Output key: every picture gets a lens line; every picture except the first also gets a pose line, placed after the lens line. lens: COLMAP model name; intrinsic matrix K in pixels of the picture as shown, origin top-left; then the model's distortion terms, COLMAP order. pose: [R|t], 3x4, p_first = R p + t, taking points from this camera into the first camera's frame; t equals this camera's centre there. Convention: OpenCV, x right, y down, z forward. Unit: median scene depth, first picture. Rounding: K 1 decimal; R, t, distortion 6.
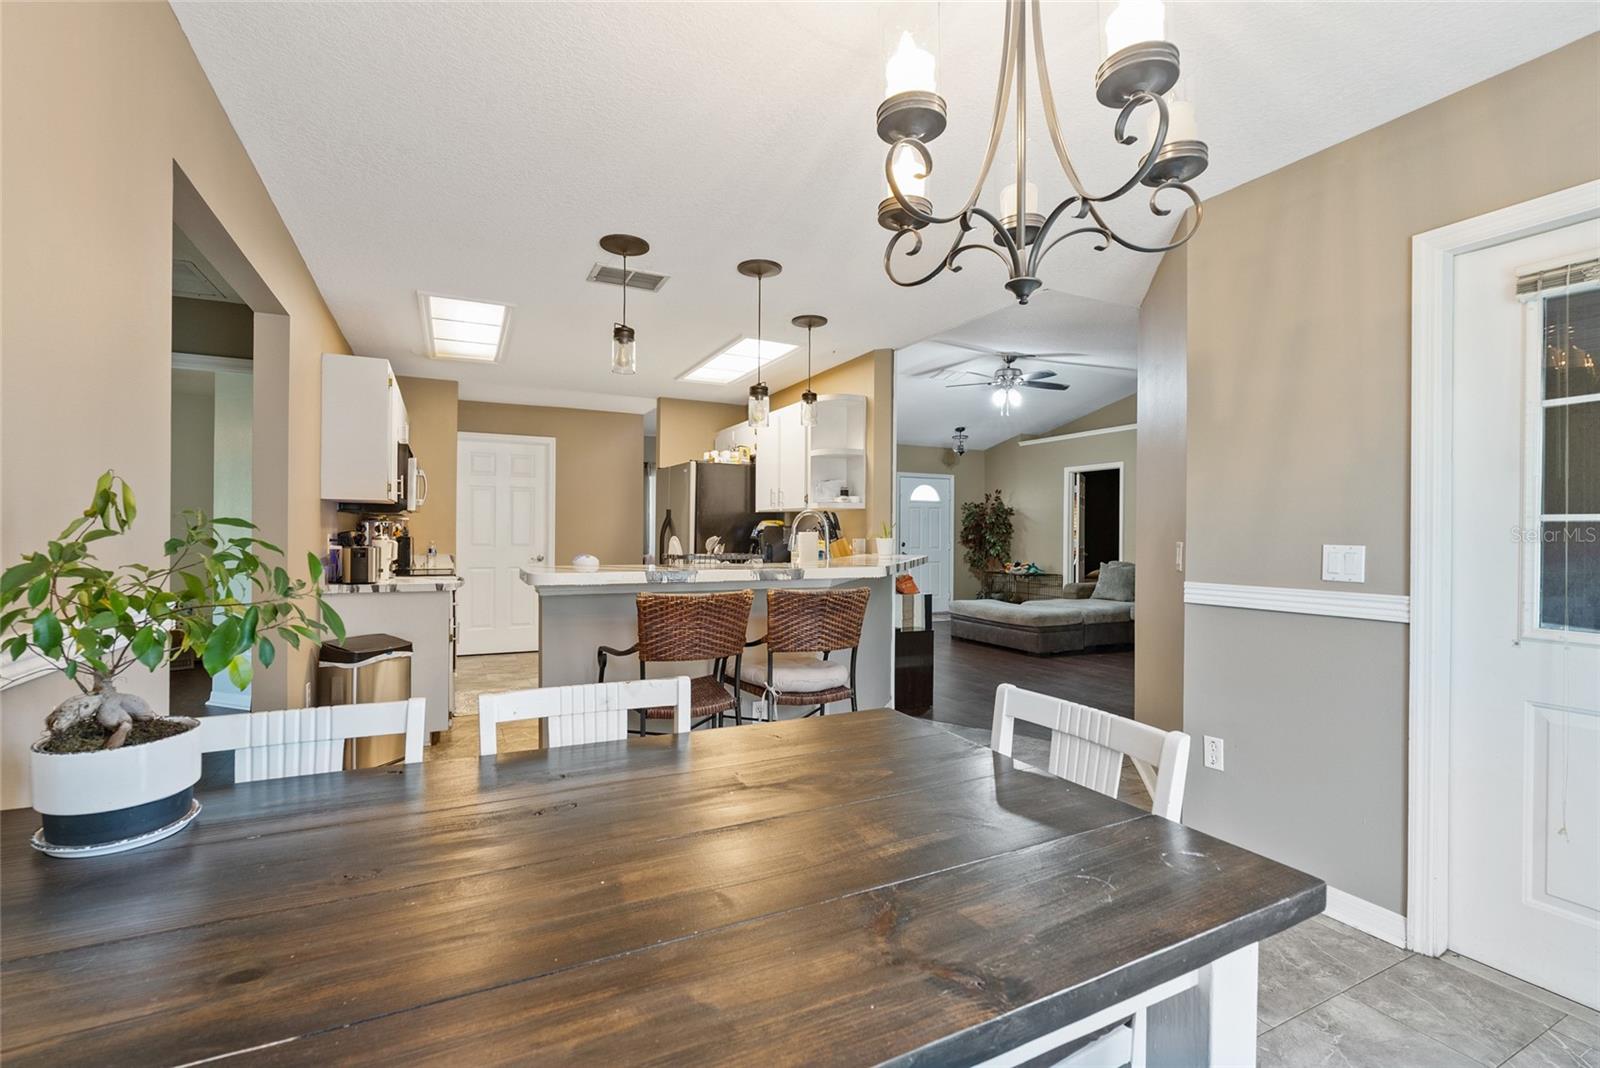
lens RADIAL K [[730.0, 0, 800.0], [0, 730.0, 534.0], [0, 0, 1]] dist [0.000382, 0.000041]
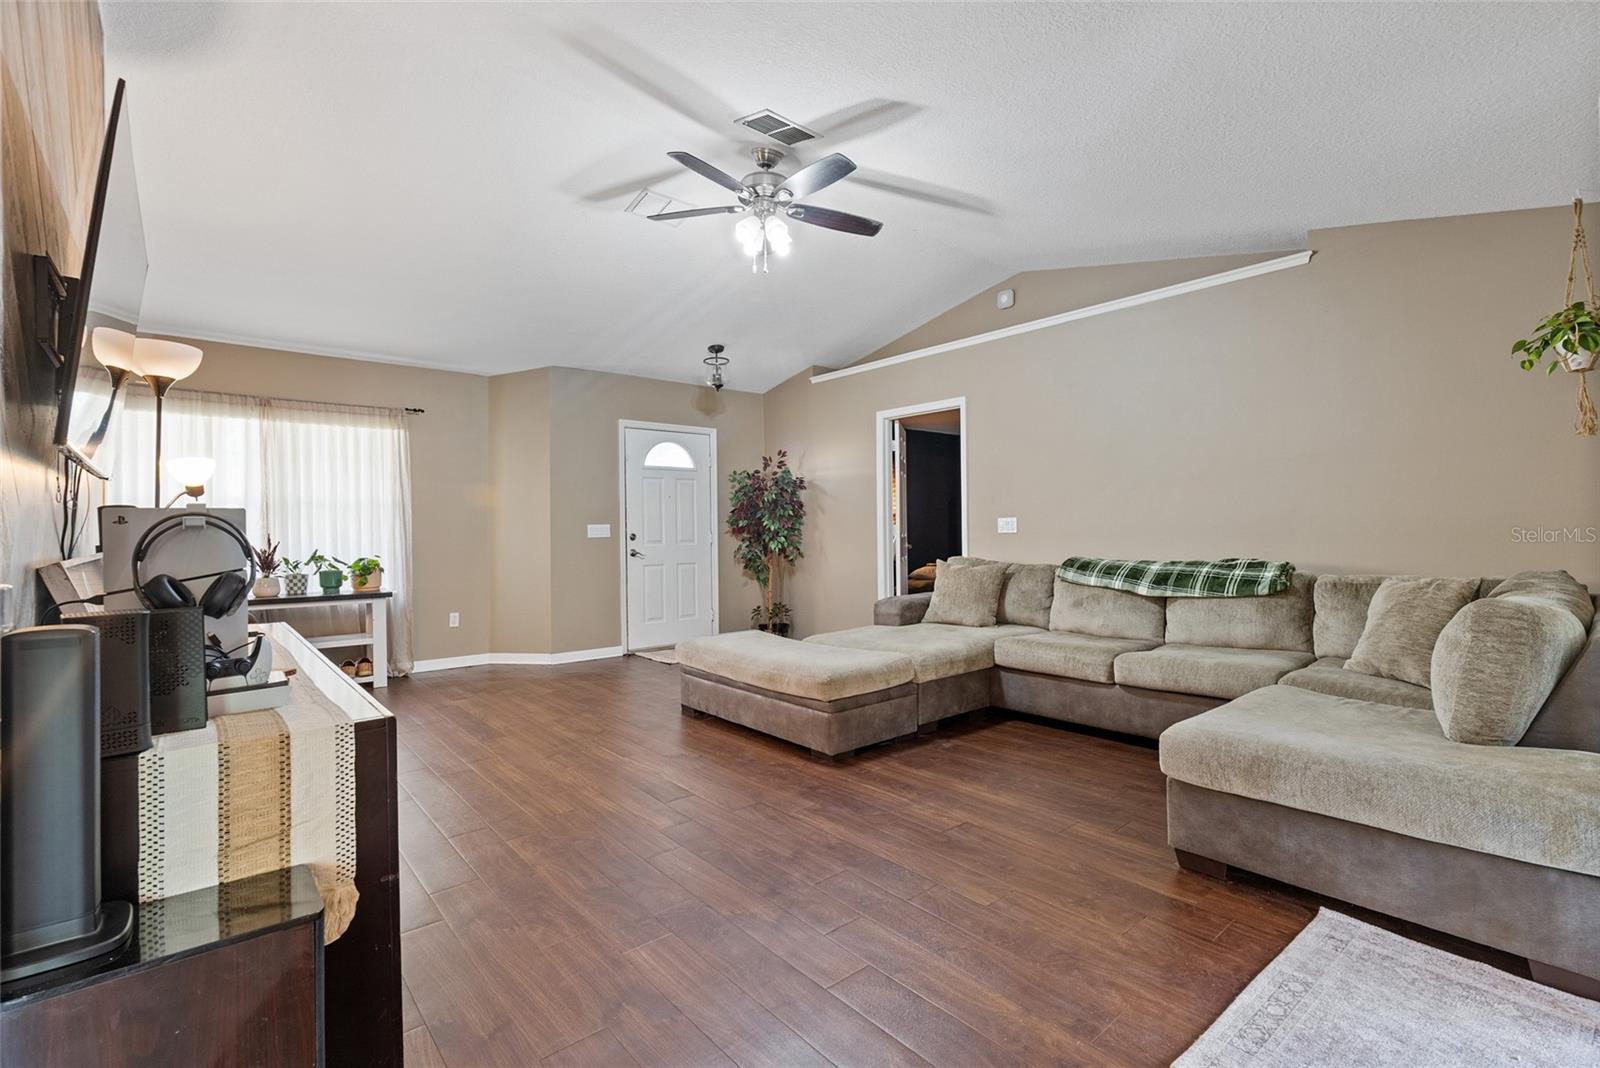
lens RADIAL K [[730.0, 0, 800.0], [0, 730.0, 534.0], [0, 0, 1]] dist [0.000382, 0.000041]
pose [[0.970980, -0.018600, 0.238436, 0.137961], [0.016958, 0.999816, 0.008933, 0.009391], [-0.238558, -0.004630, 0.971117, 0.381669]]
